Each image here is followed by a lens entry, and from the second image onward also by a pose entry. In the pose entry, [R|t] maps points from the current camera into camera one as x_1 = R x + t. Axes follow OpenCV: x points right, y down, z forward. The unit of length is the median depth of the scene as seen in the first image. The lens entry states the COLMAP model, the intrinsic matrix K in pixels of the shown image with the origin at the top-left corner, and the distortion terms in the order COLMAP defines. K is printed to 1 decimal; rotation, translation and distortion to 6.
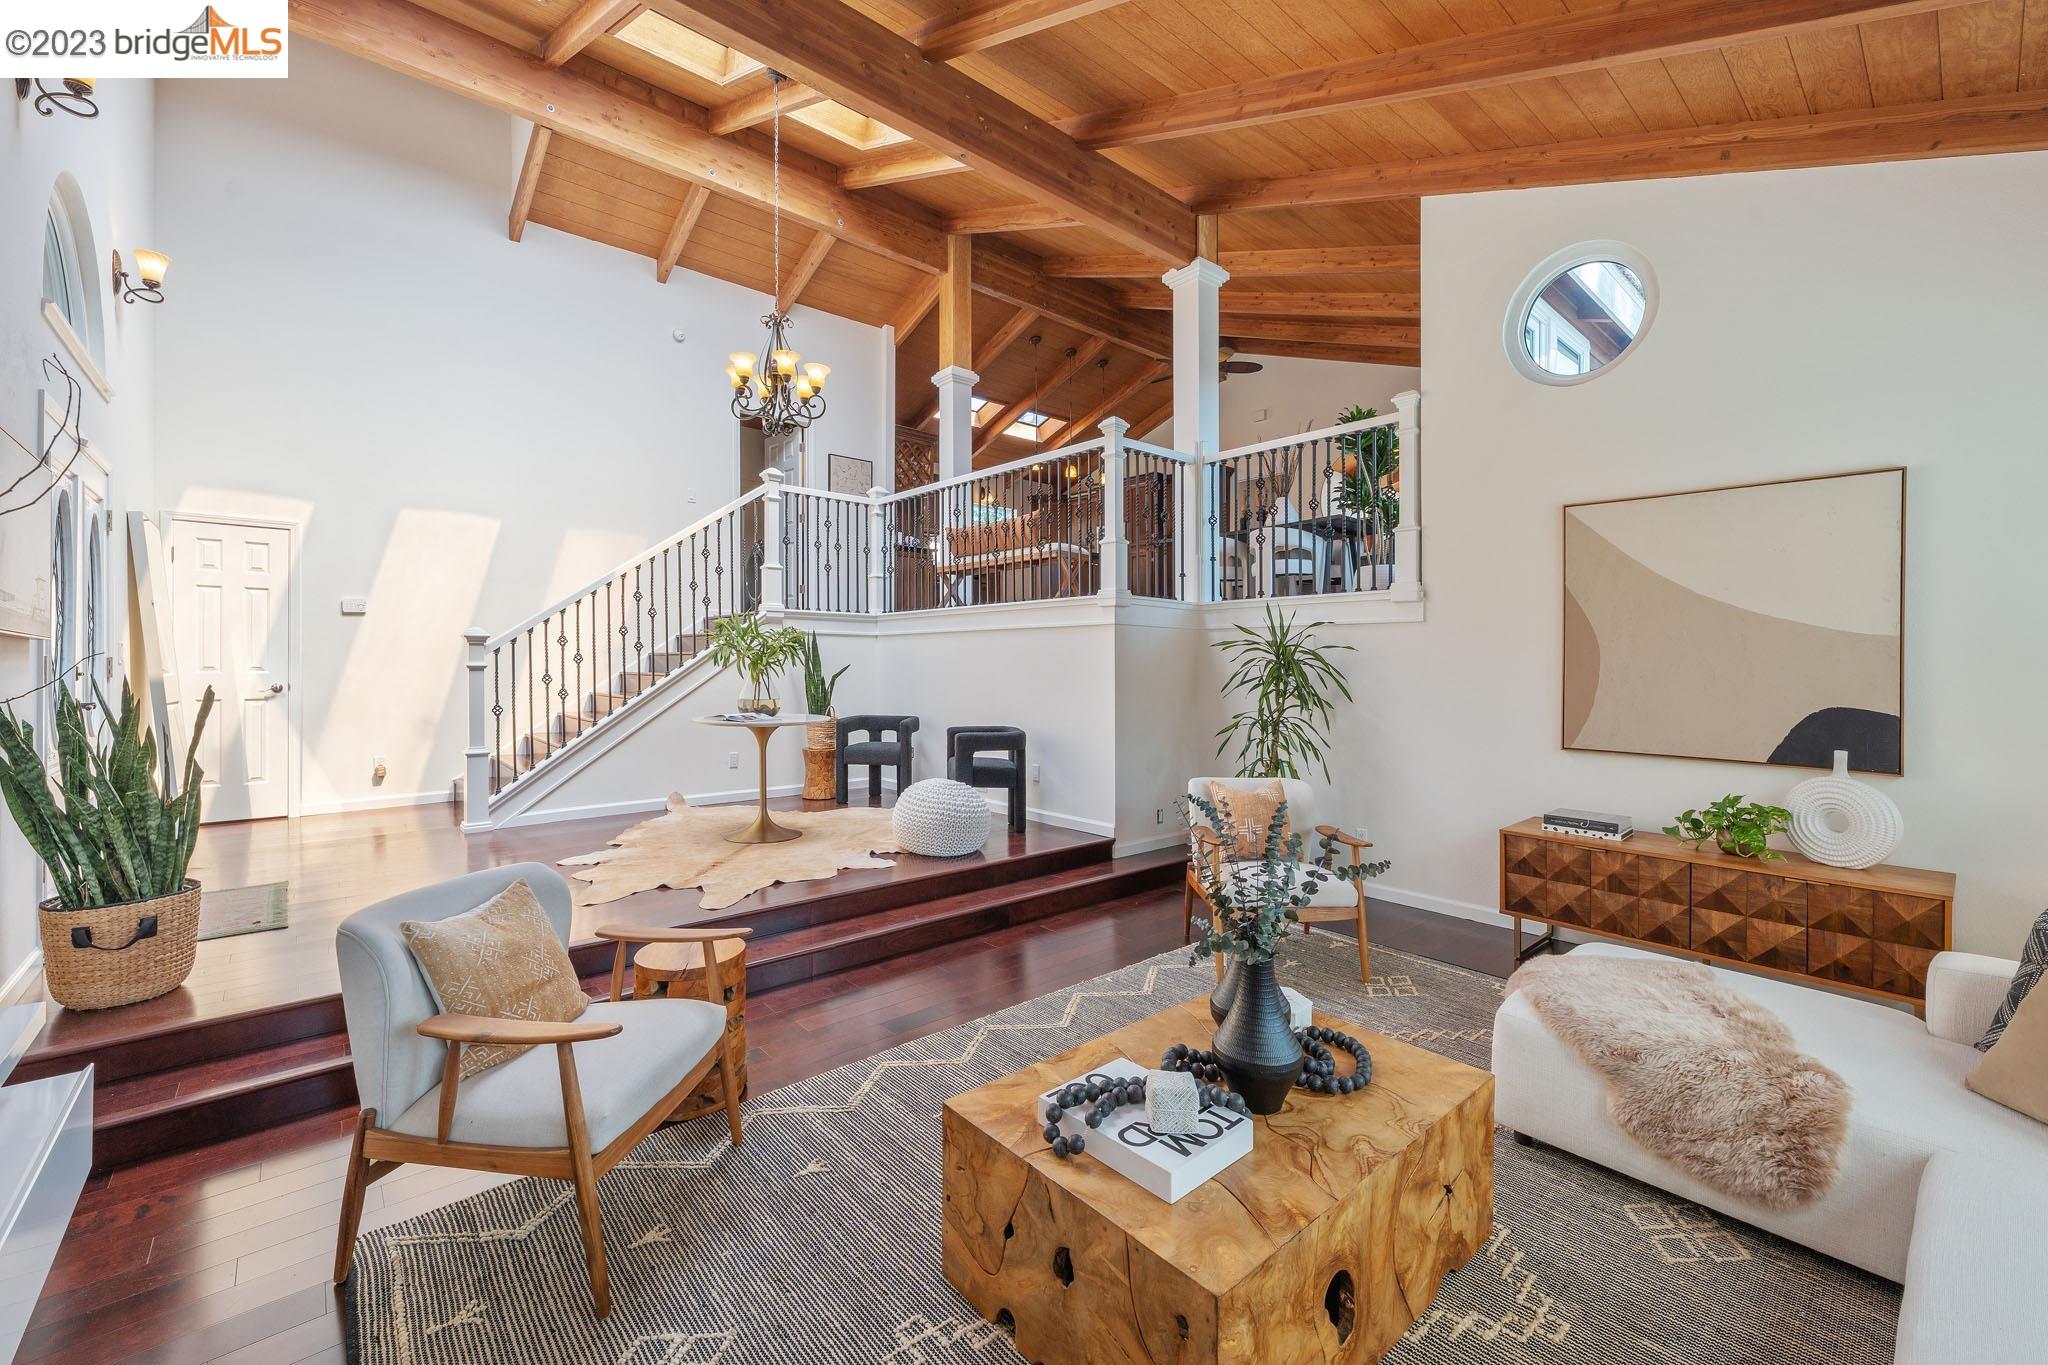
lens RADIAL K [[828.9, 0, 953.5], [0, 828.9, 668.0], [0, 0, 1]] dist [-0.000053, 0.000022]
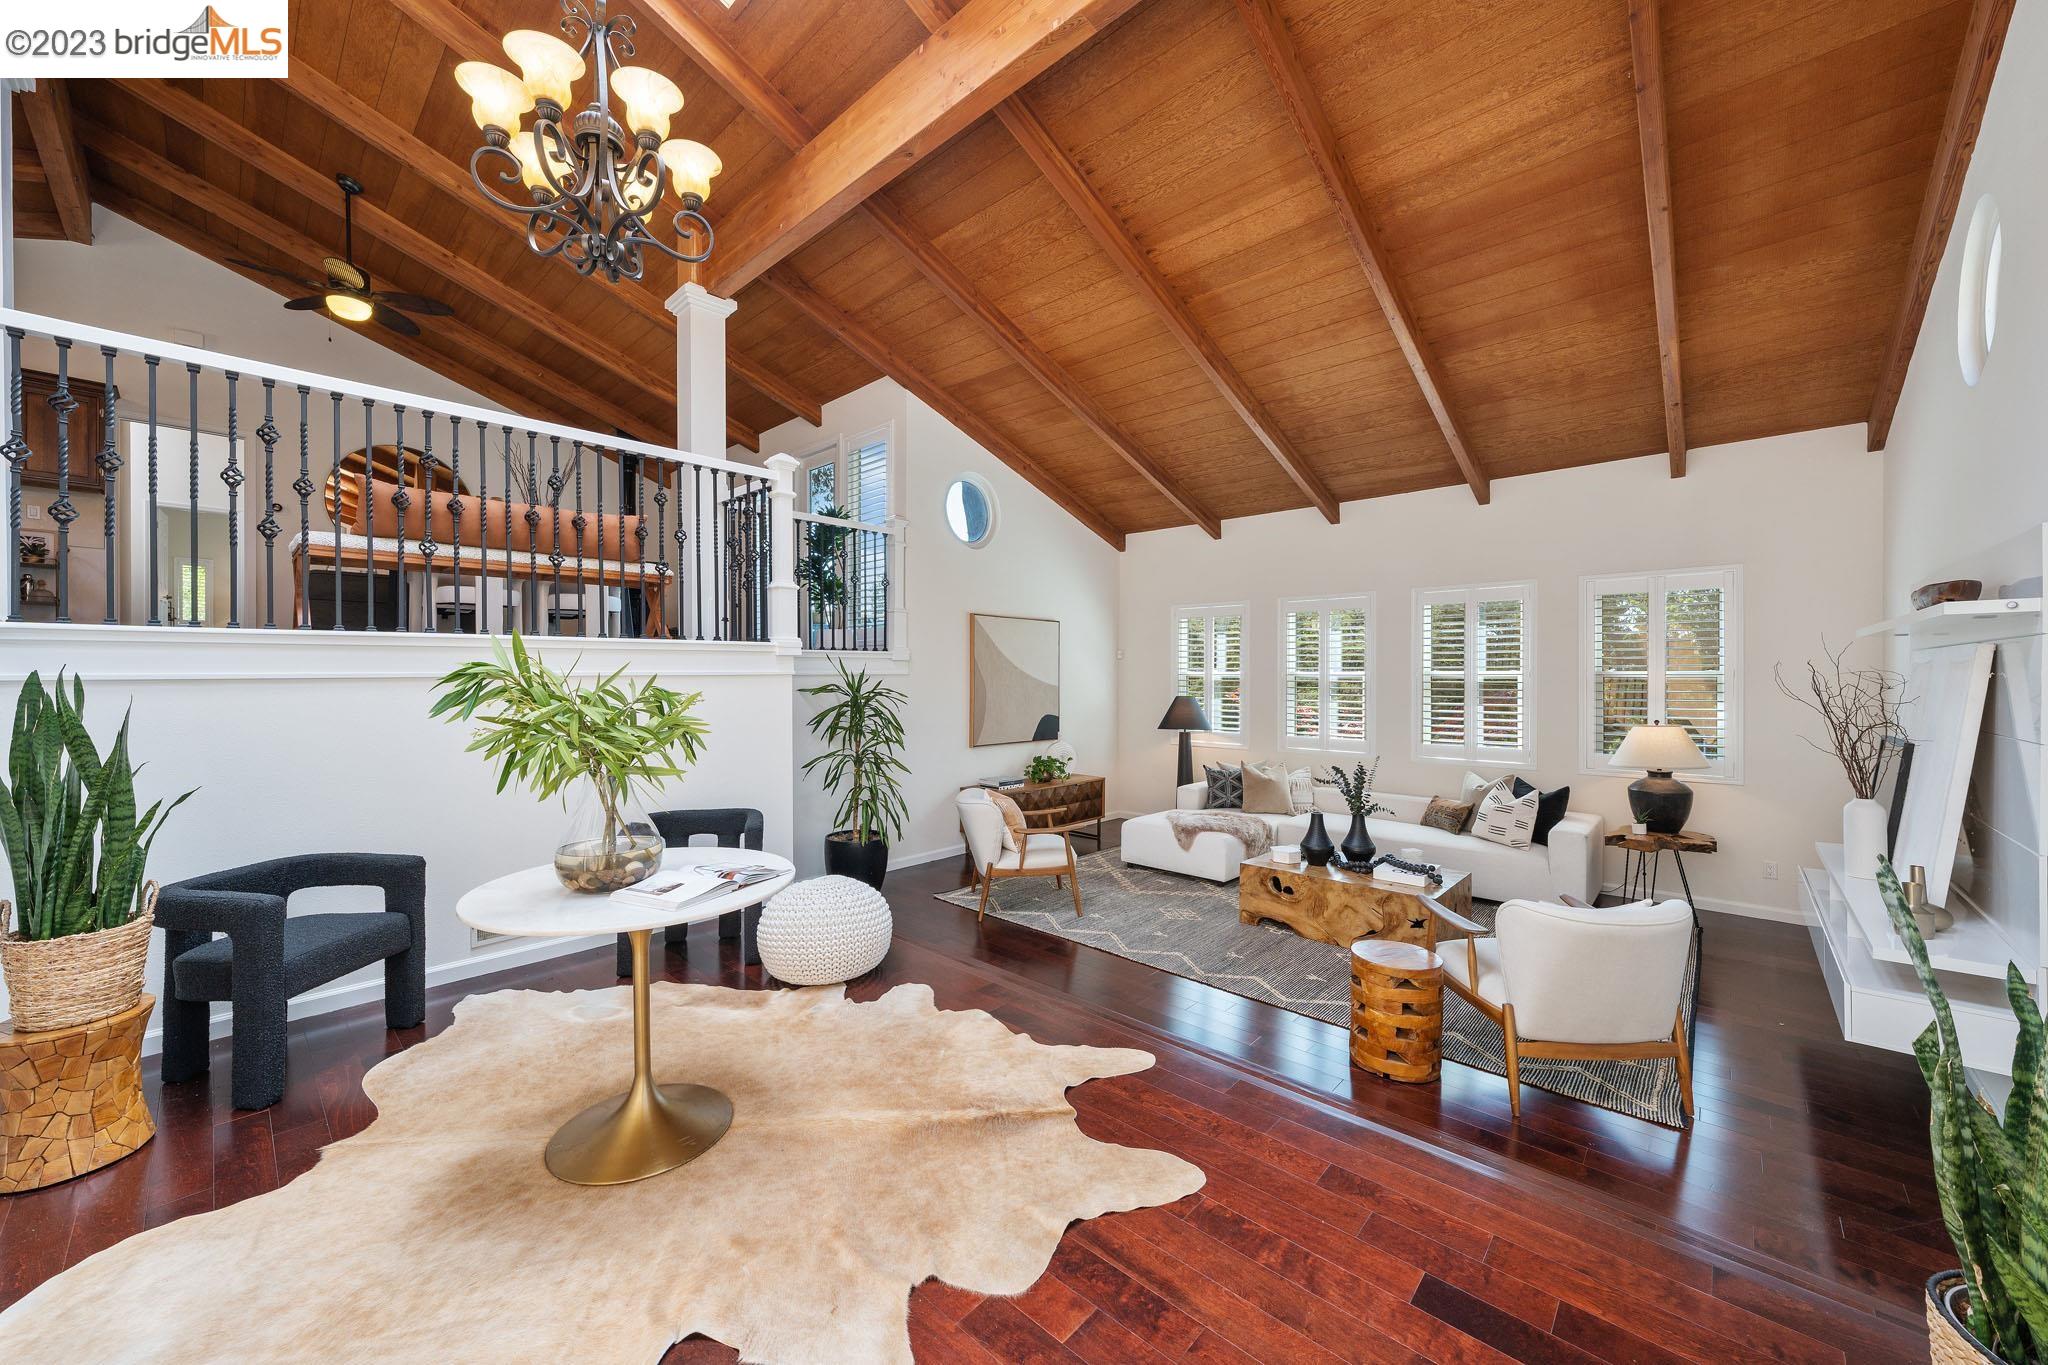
lens RADIAL K [[762.4, 0, 988.1], [0, 762.4, 659.0], [0, 0, 1]] dist [0.000122, 0.000034]
pose [[-0.117868, 0.021454, 0.992798, -0.593872], [0.016544, 0.999670, -0.019638, -0.039616], [-0.992891, 0.014110, -0.118184, 0.737670]]
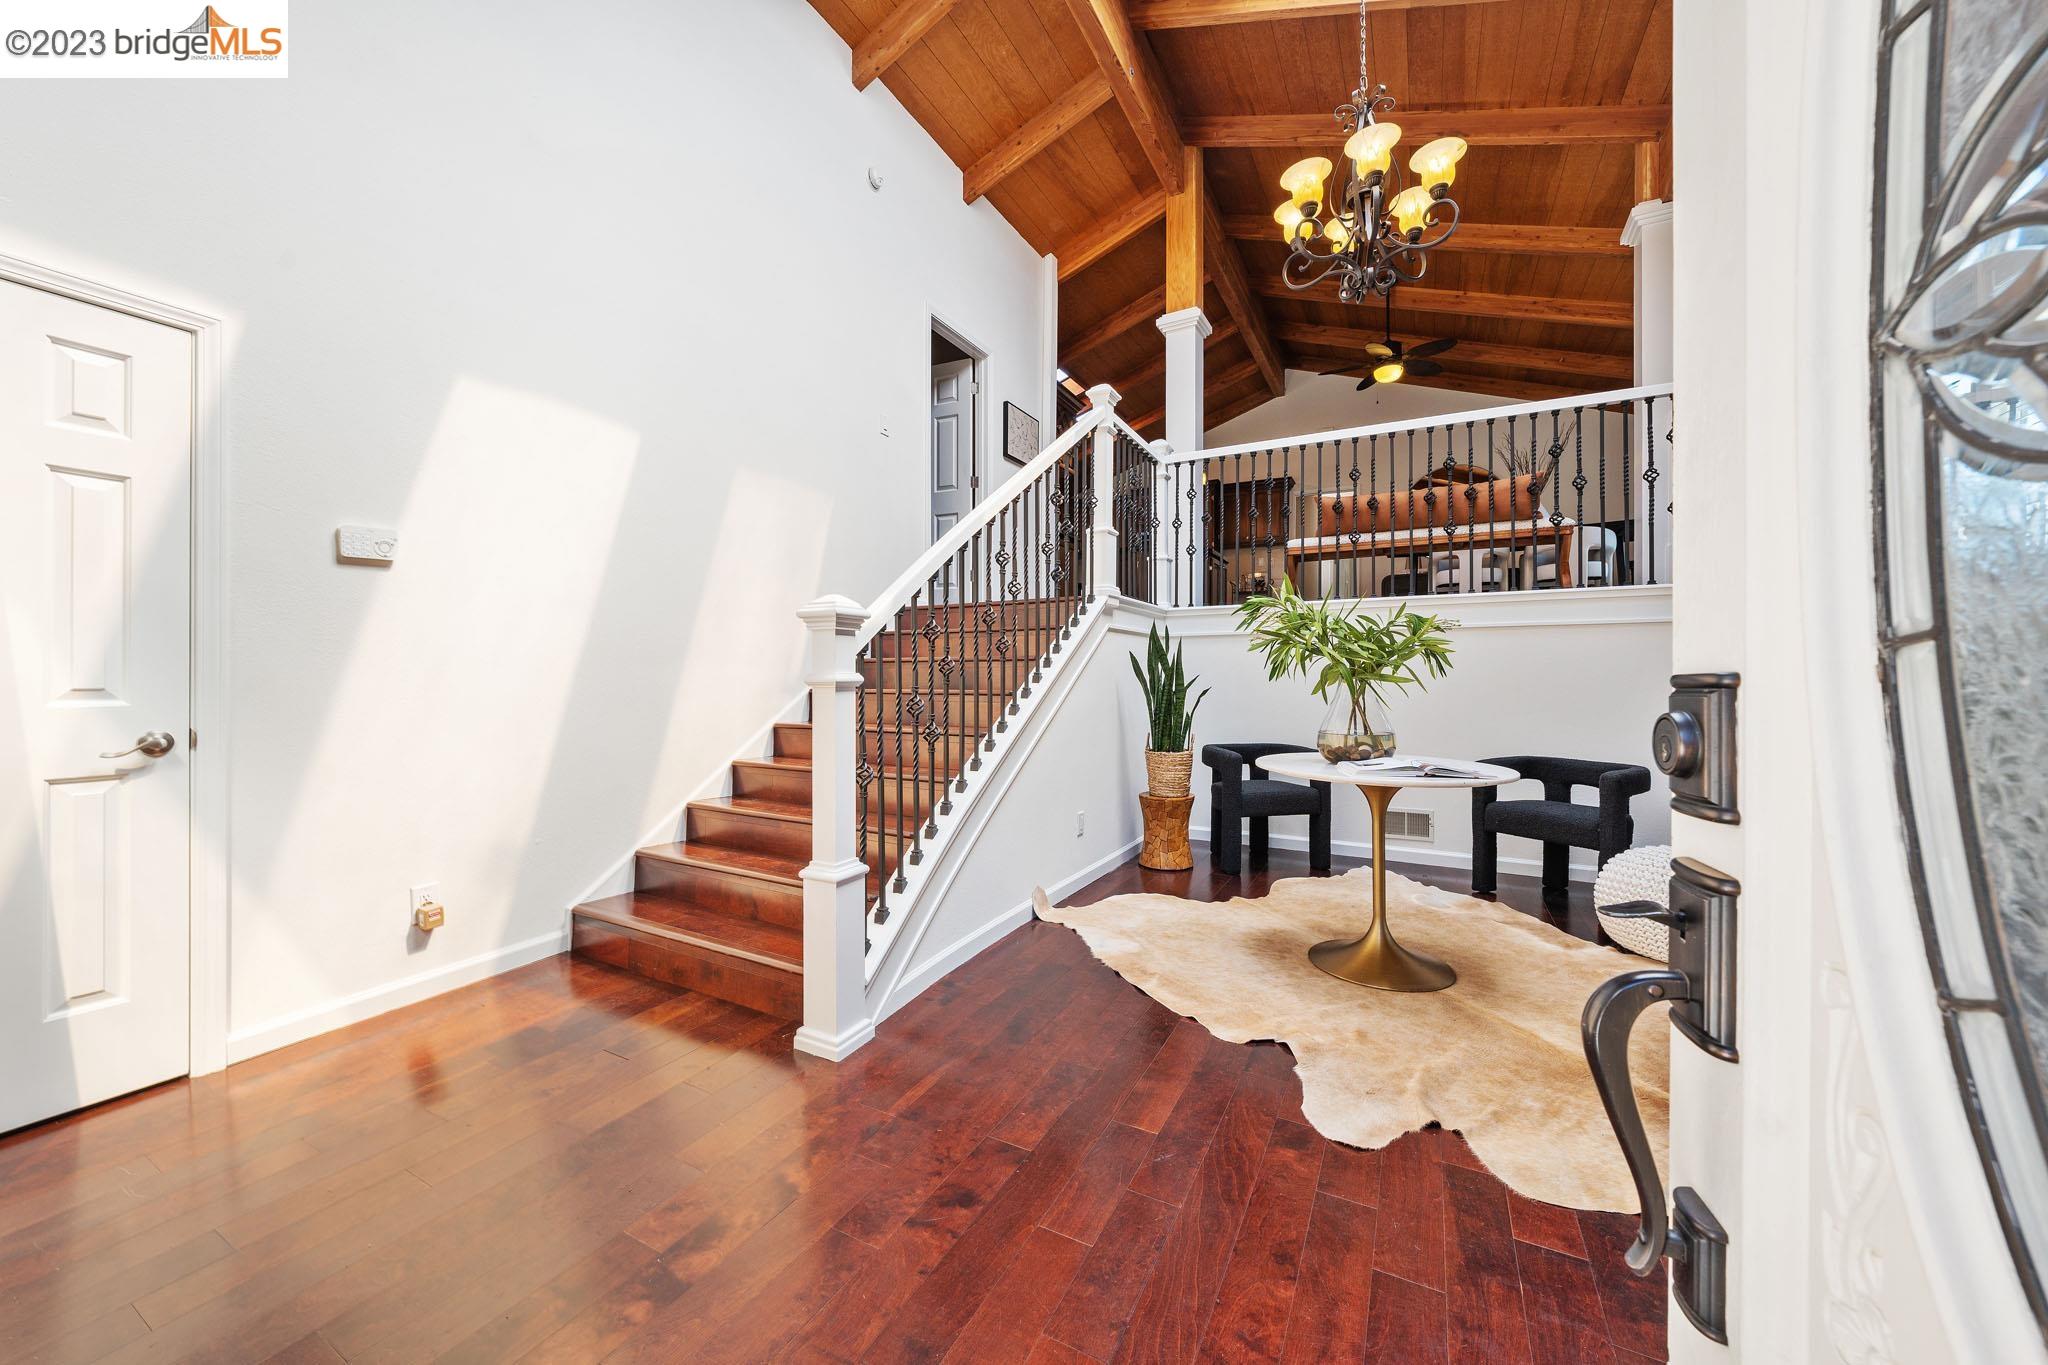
lens RADIAL K [[729.1, 0, 1016.8], [0, 729.1, 672.0], [0, 0, 1]] dist [-0.000364, -0.000076]
pose [[0.928256, -0.000106, 0.371942, -0.580206], [0.003318, 0.999963, -0.007995, -0.004423], [-0.371928, 0.008655, 0.928221, 0.551874]]
